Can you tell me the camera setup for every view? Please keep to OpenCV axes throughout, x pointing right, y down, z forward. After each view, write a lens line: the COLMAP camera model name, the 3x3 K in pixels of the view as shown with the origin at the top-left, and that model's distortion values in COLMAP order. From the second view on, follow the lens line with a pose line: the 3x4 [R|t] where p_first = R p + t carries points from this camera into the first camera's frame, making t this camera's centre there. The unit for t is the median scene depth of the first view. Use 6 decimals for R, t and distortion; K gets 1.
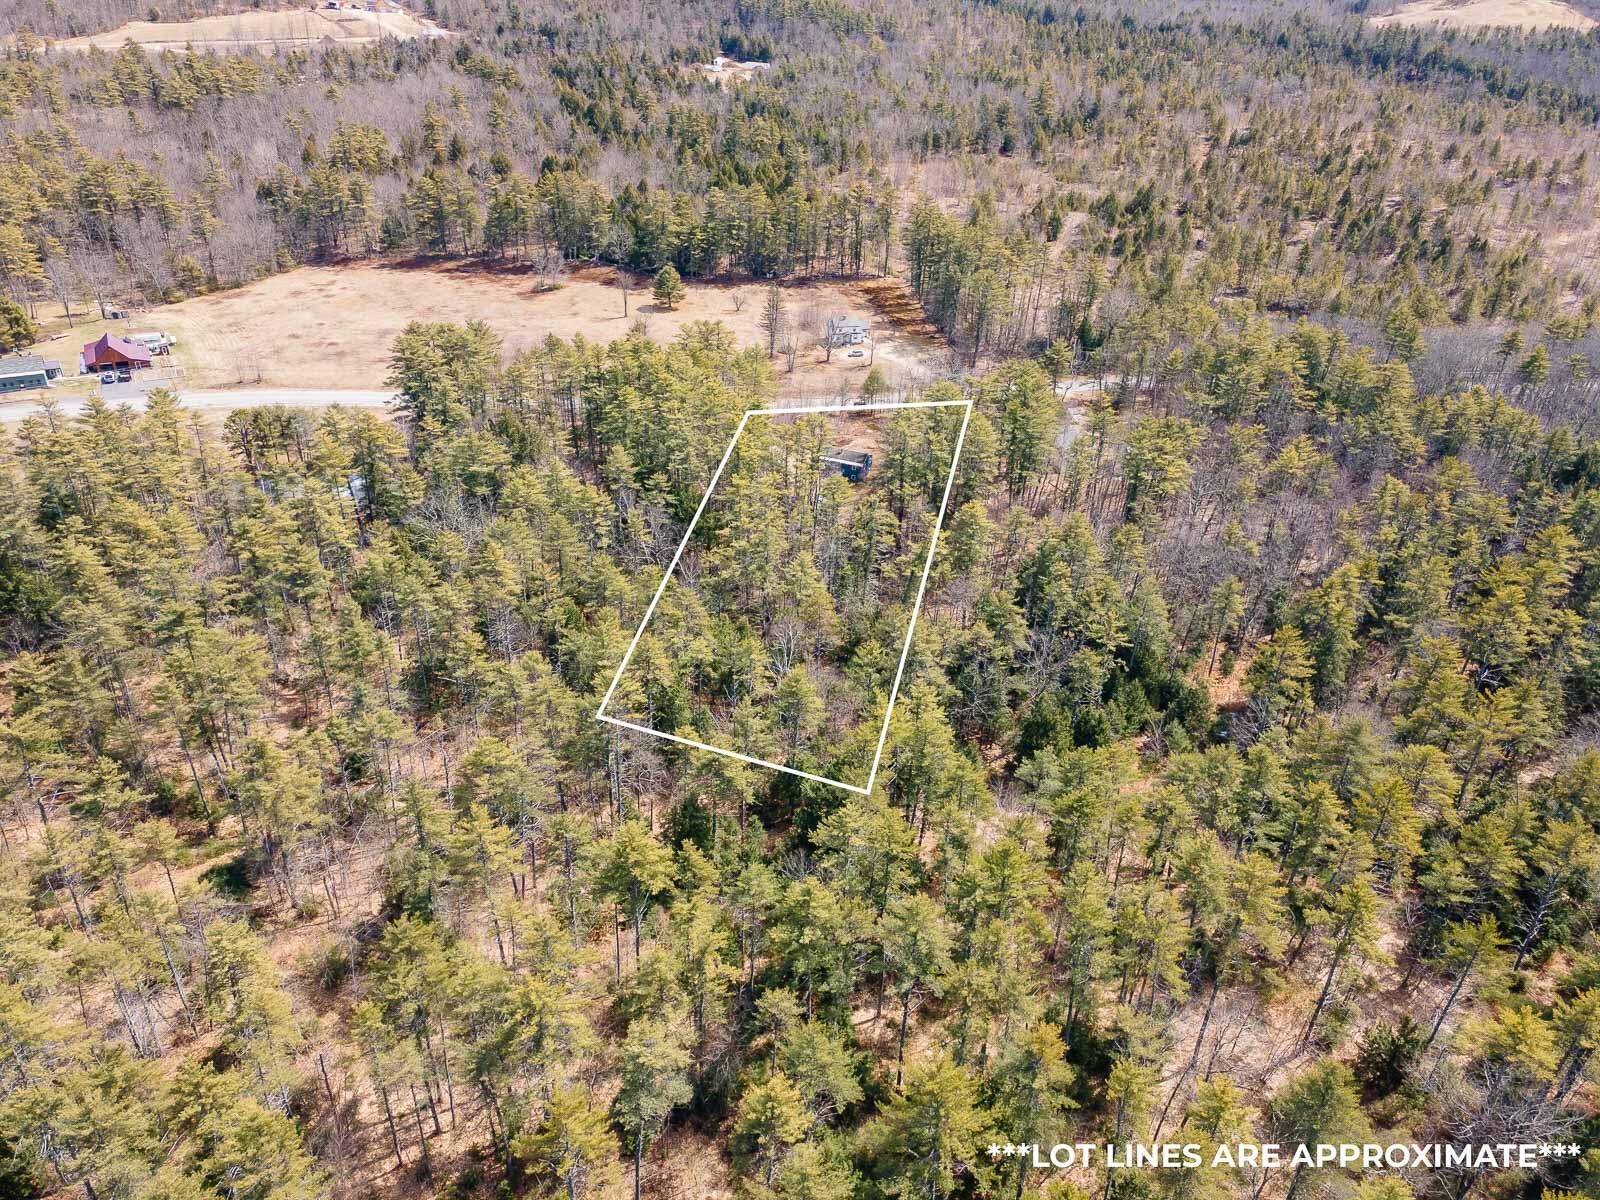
lens RADIAL K [[1145.0, 0, 800.0], [0, 1145.0, 600.0], [0, 0, 1]] dist [0.006632, 0.060039]
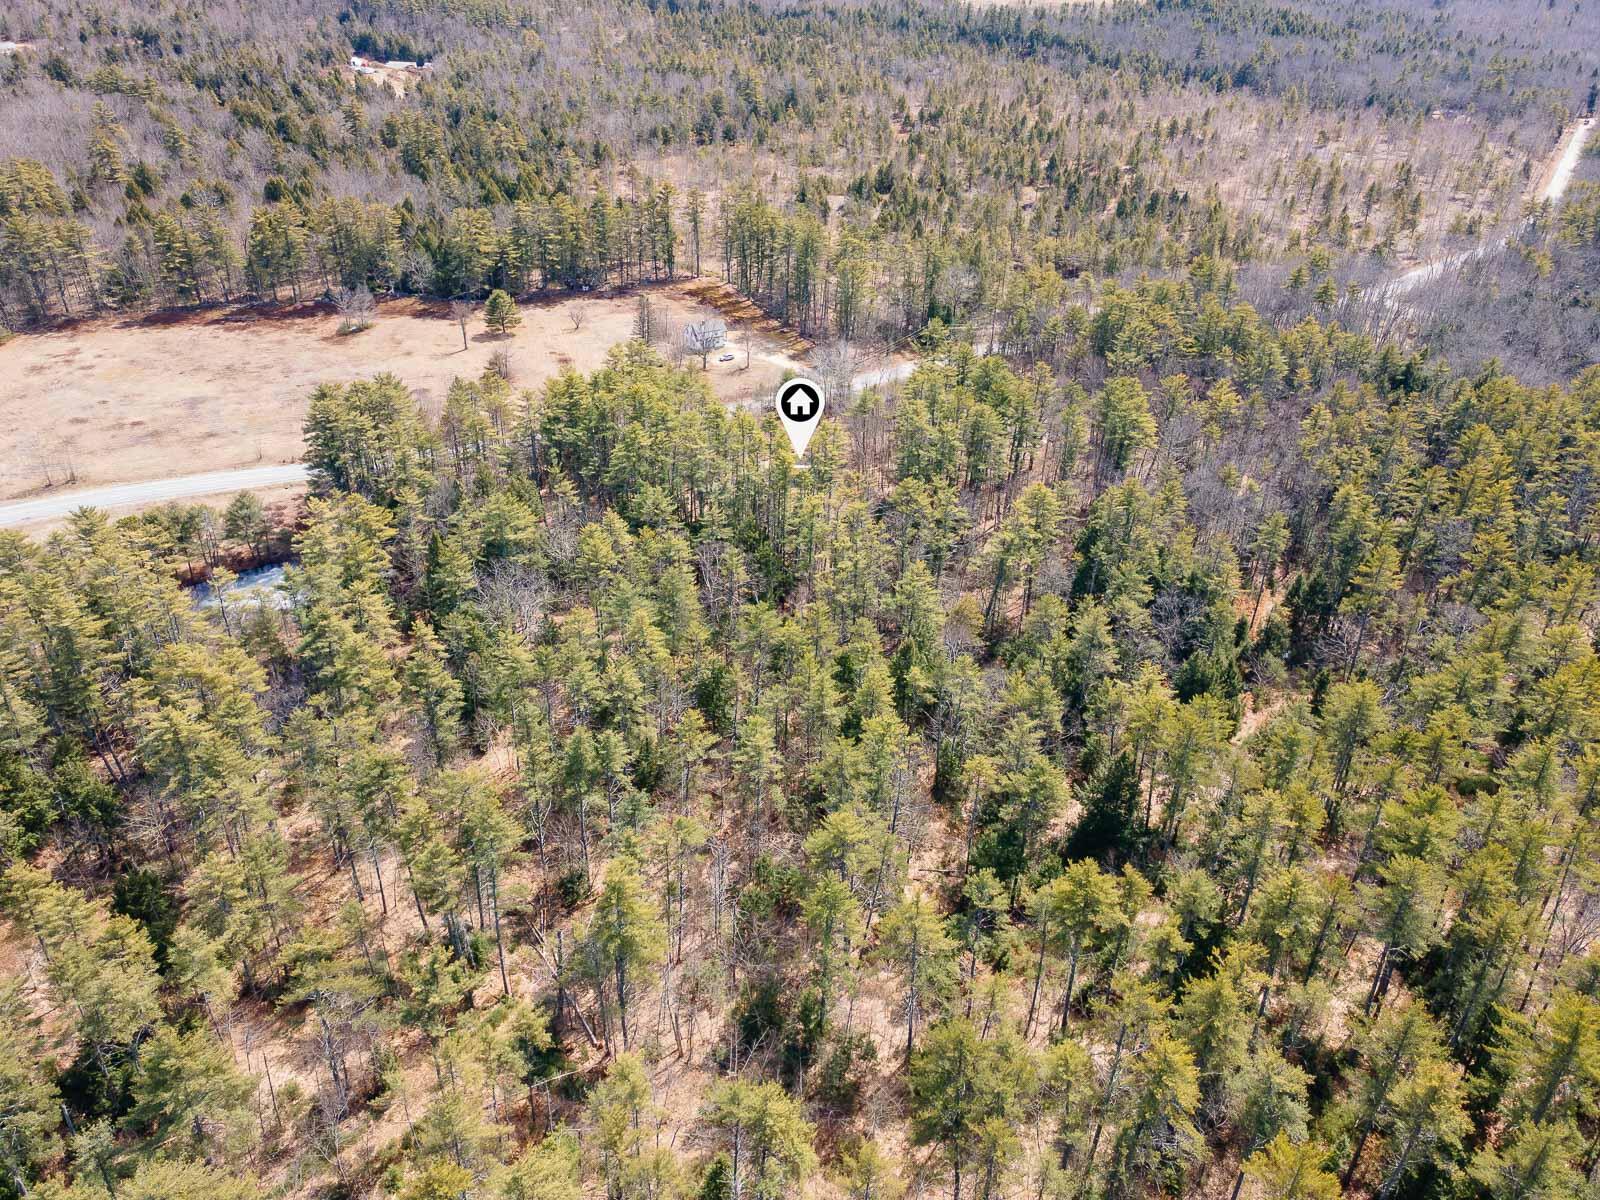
lens RADIAL K [[1145.0, 0, 800.0], [0, 1145.0, 600.0], [0, 0, 1]] dist [0.006632, 0.060039]
pose [[0.937344, -0.188136, 0.293243, -0.190225], [0.185254, 0.981962, 0.037839, -0.032367], [-0.295073, 0.018856, 0.955289, 0.043198]]
